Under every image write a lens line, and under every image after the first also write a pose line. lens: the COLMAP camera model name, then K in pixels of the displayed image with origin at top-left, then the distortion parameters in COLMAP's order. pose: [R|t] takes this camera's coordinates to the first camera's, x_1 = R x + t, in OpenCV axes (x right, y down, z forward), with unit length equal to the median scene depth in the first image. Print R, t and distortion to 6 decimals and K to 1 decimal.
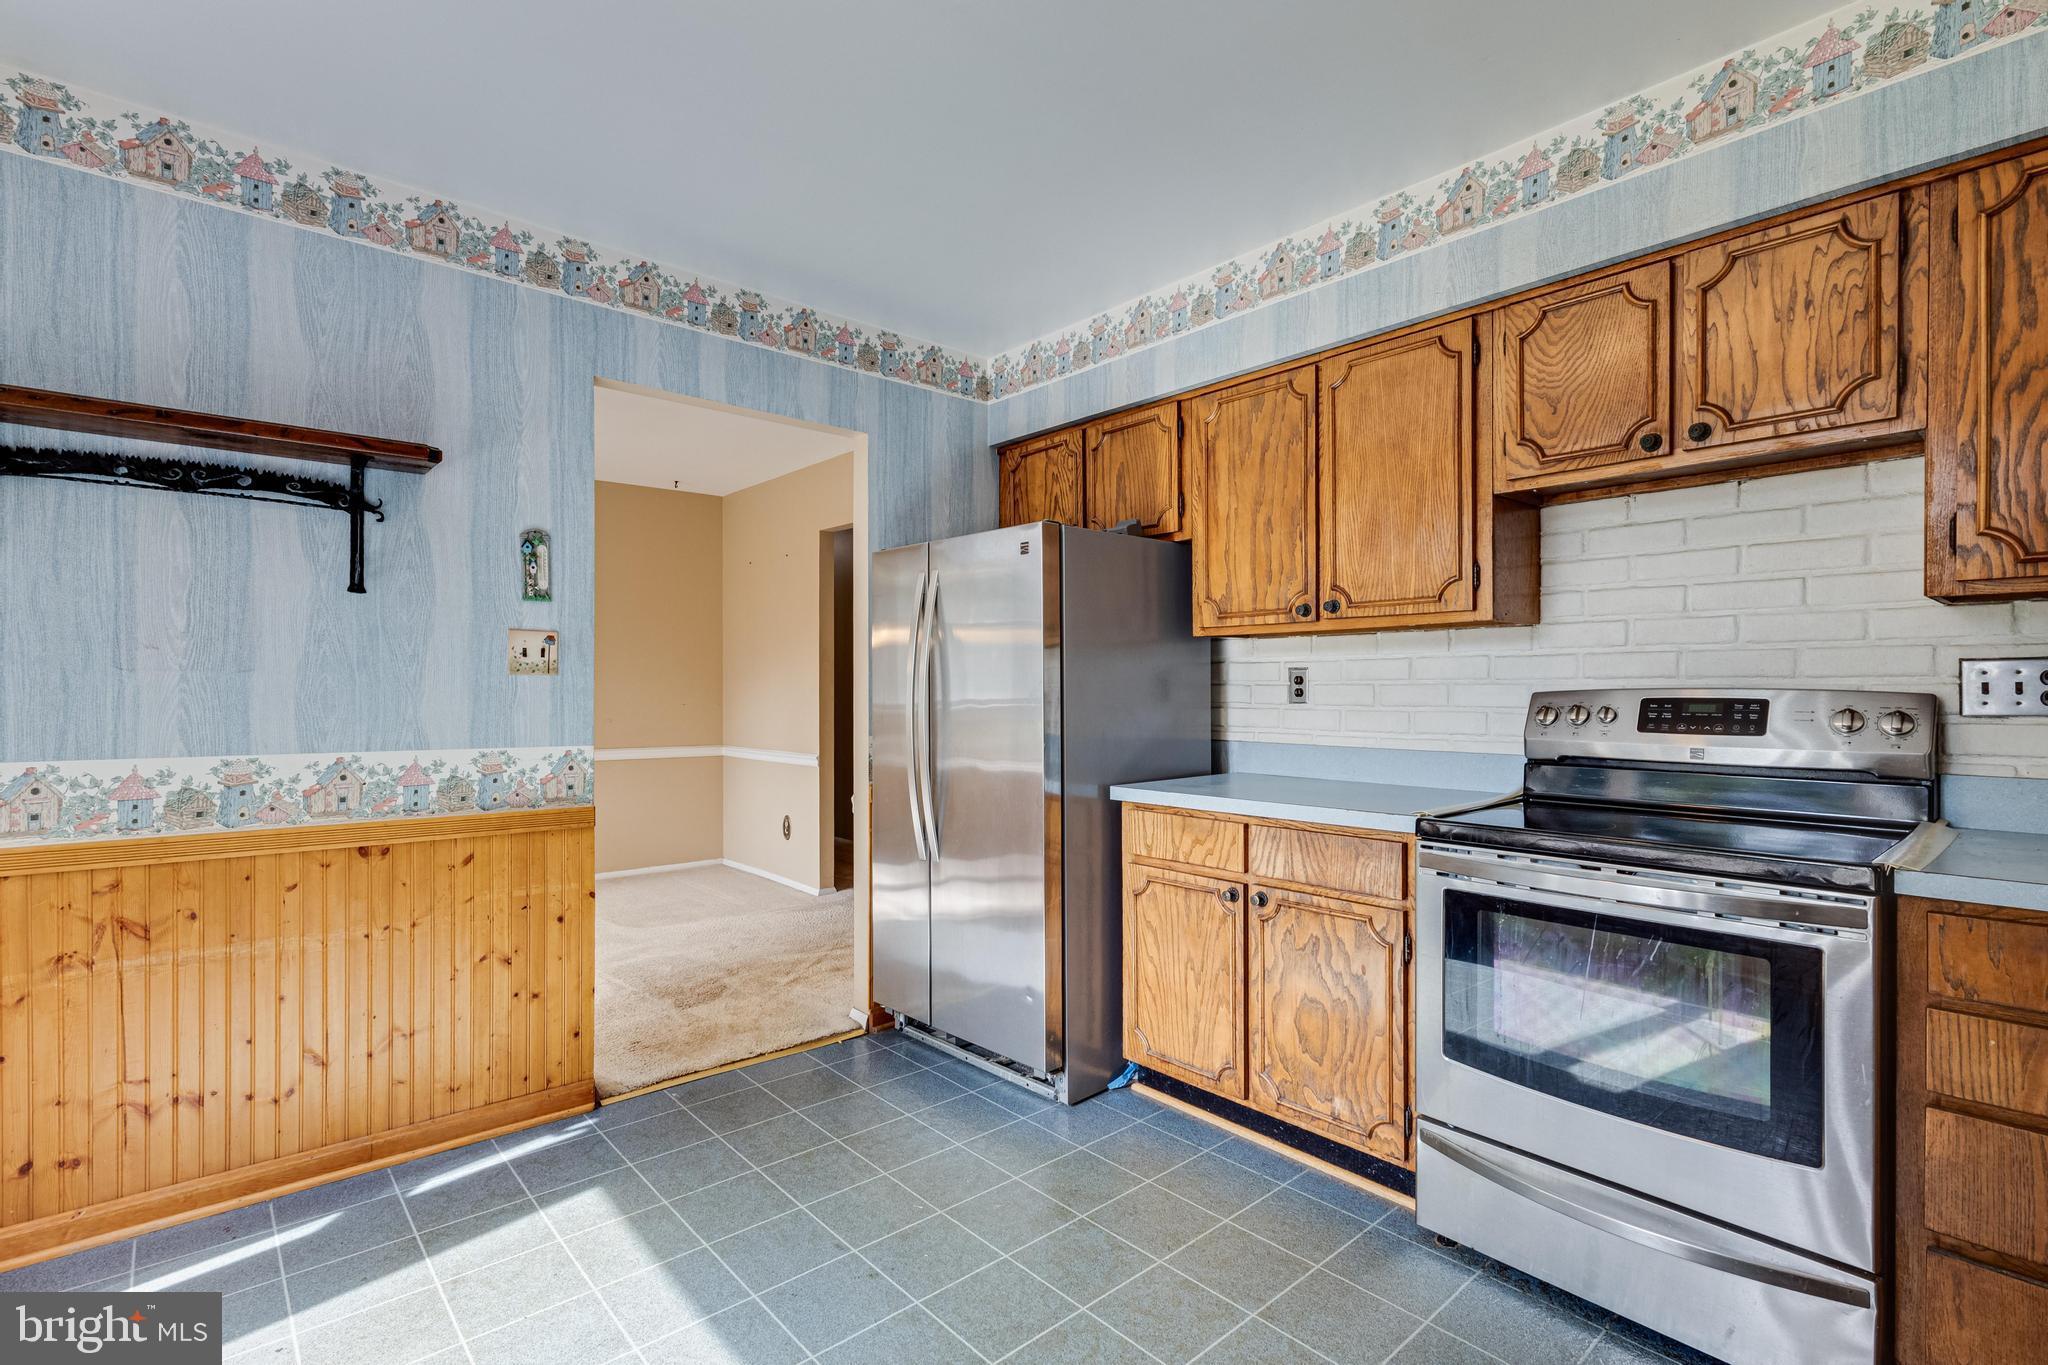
lens RADIAL K [[951.5, 0, 1015.4], [0, 951.5, 695.5], [0, 0, 1]] dist [0.003414, 0.003124]
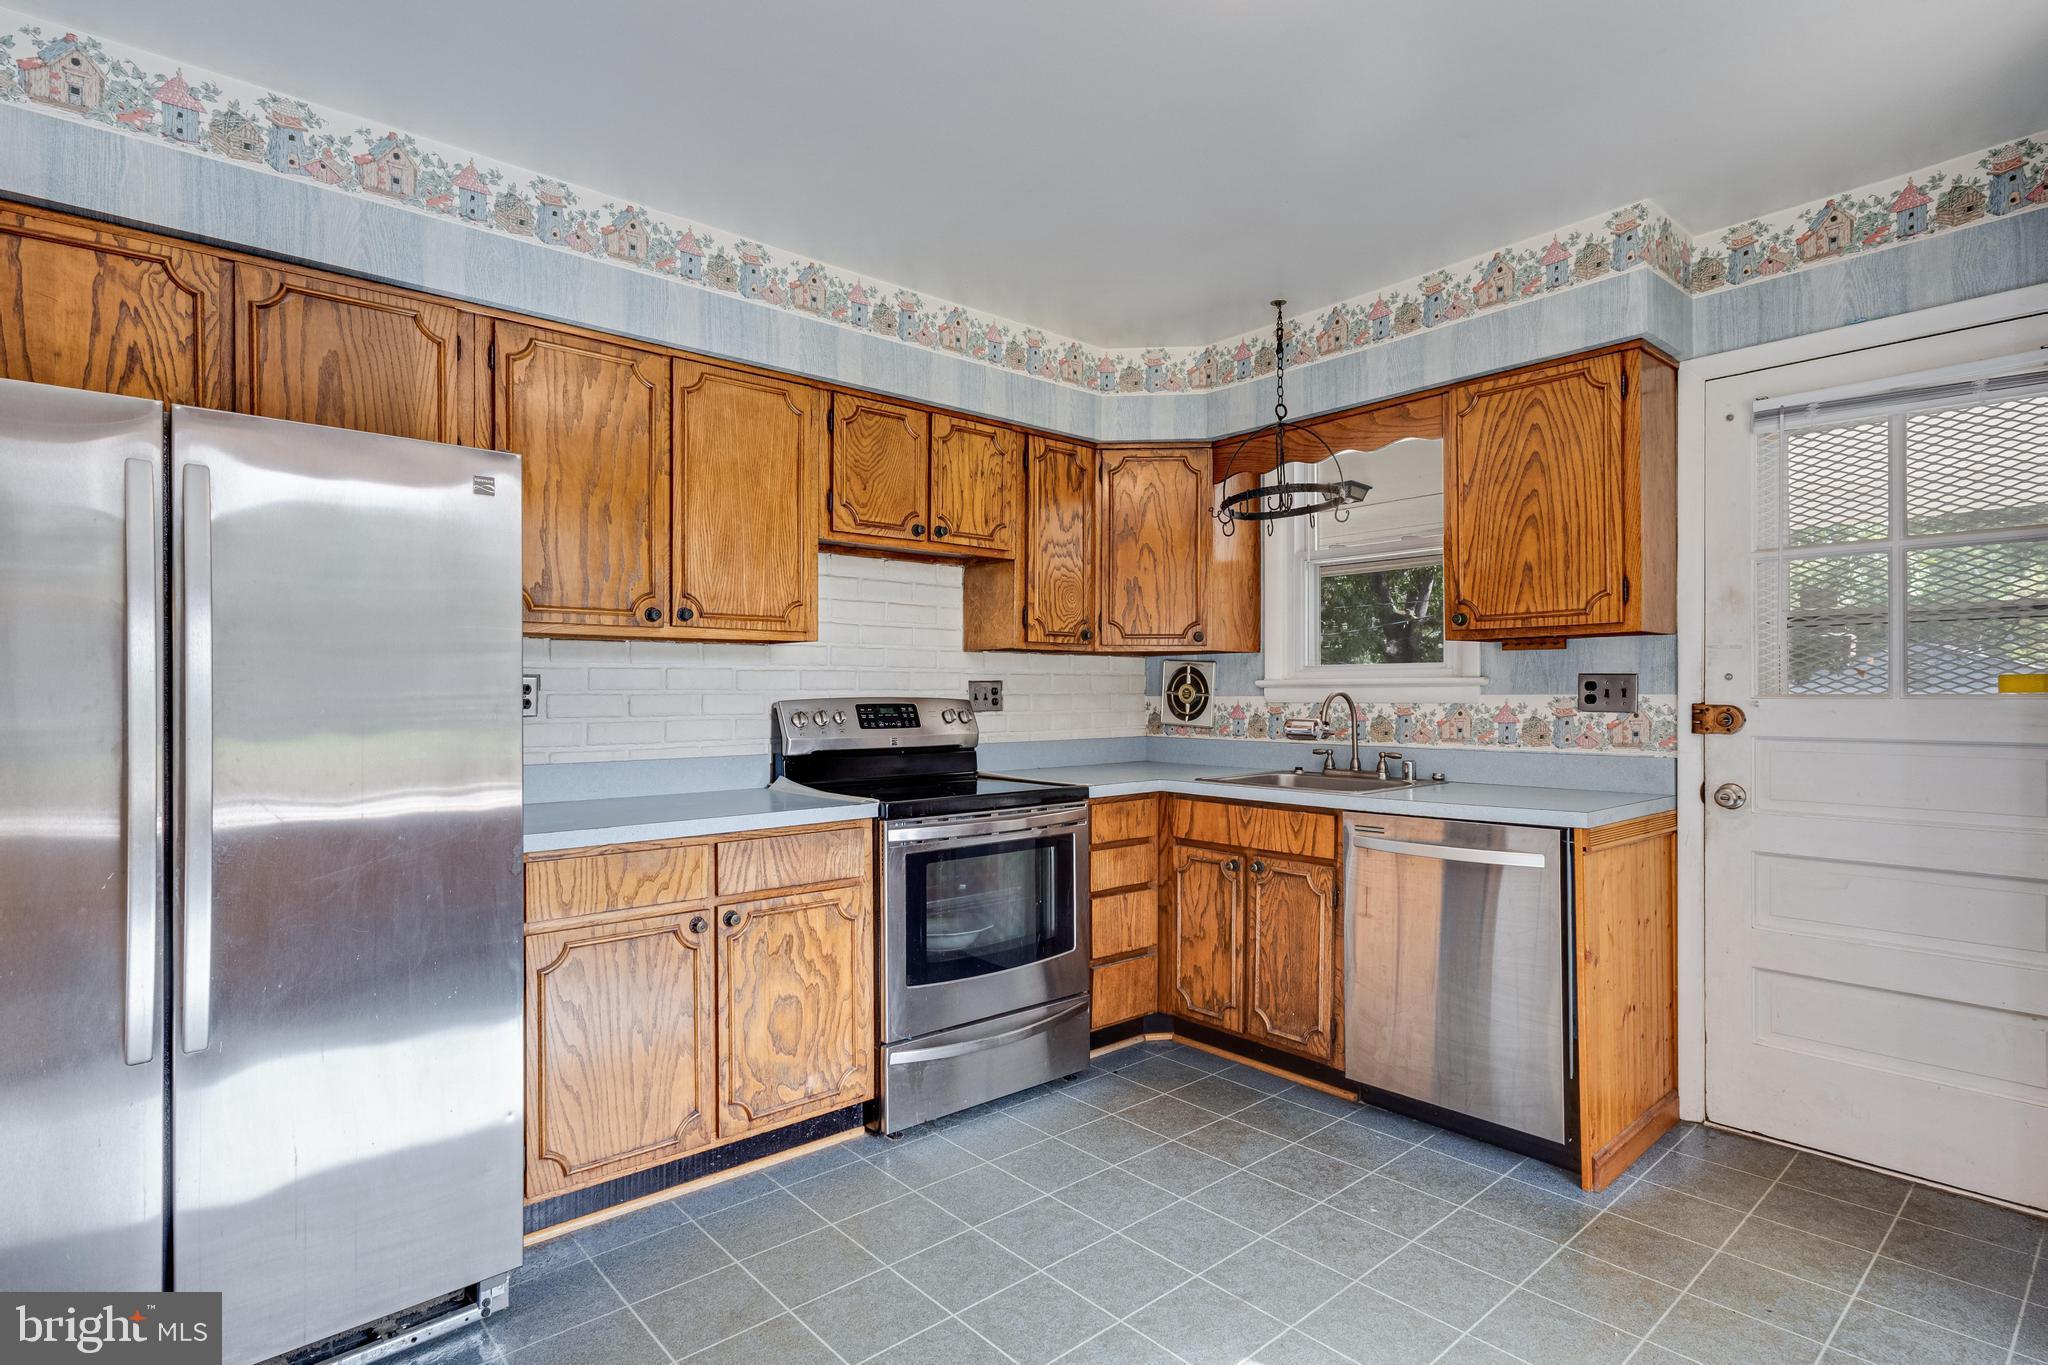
lens RADIAL K [[1014.3, 0, 1028.6], [0, 1014.3, 694.7], [0, 0, 1]] dist [0.002486, -0.000510]
pose [[0.006046, 0.001553, 0.999981, -0.747280], [0.011903, 0.999928, -0.001625, -0.005631], [-0.999911, 0.011913, 0.006027, 0.681650]]
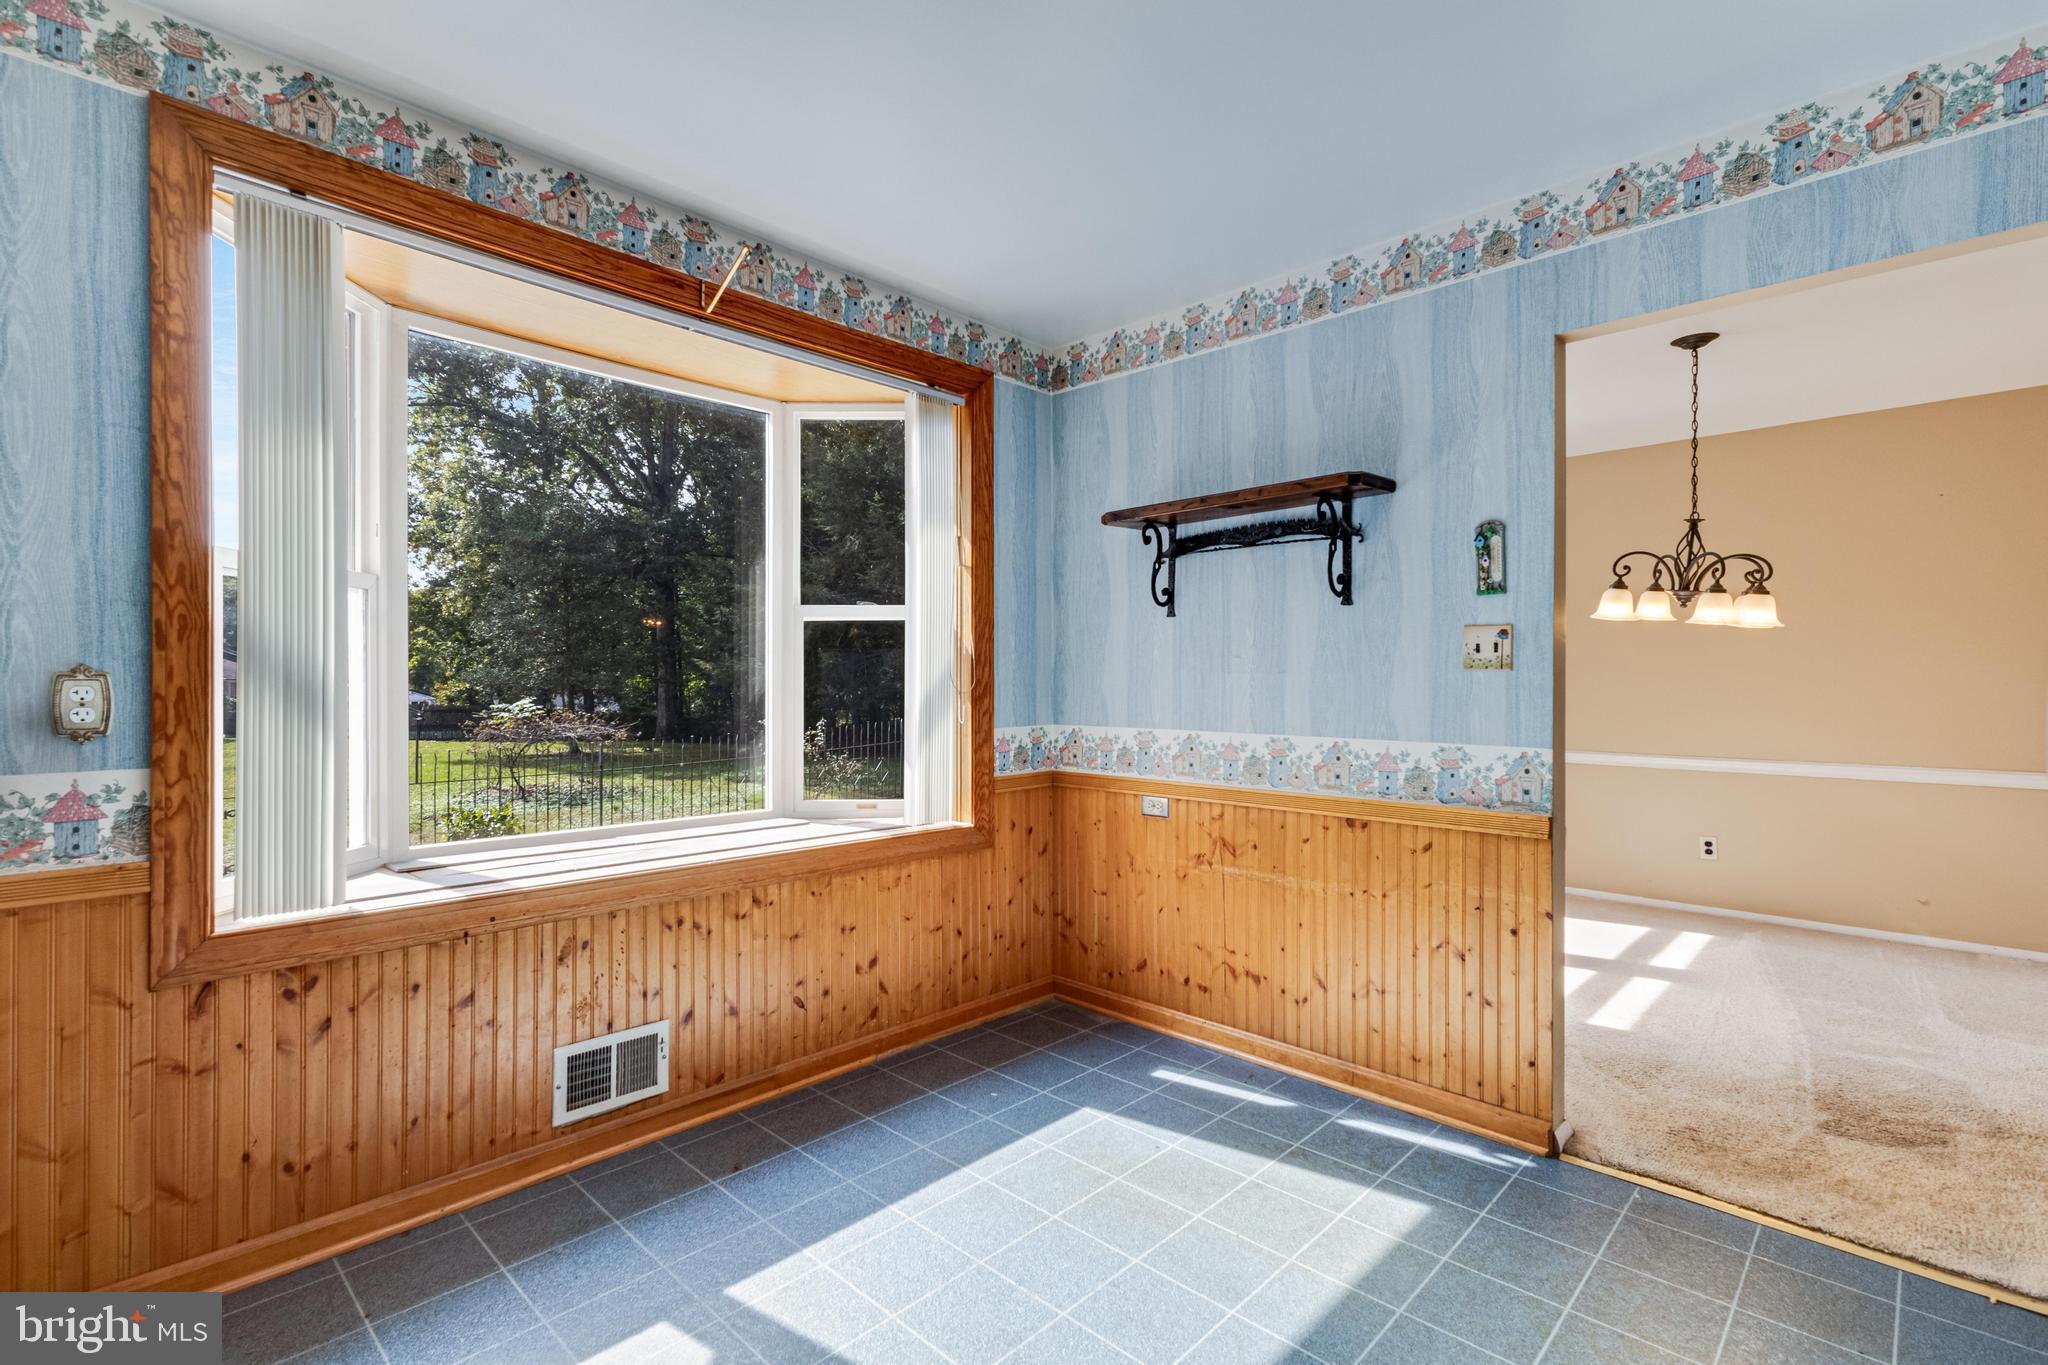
lens RADIAL K [[951.5, 0, 1033.9], [0, 951.5, 686.5], [0, 0, 1]] dist [0.003414, 0.003124]
pose [[0.090326, 0.000897, -0.995912, 0.445348], [-0.008270, 0.999966, 0.000151, -0.002450], [0.995878, 0.008222, 0.090330, 0.481496]]
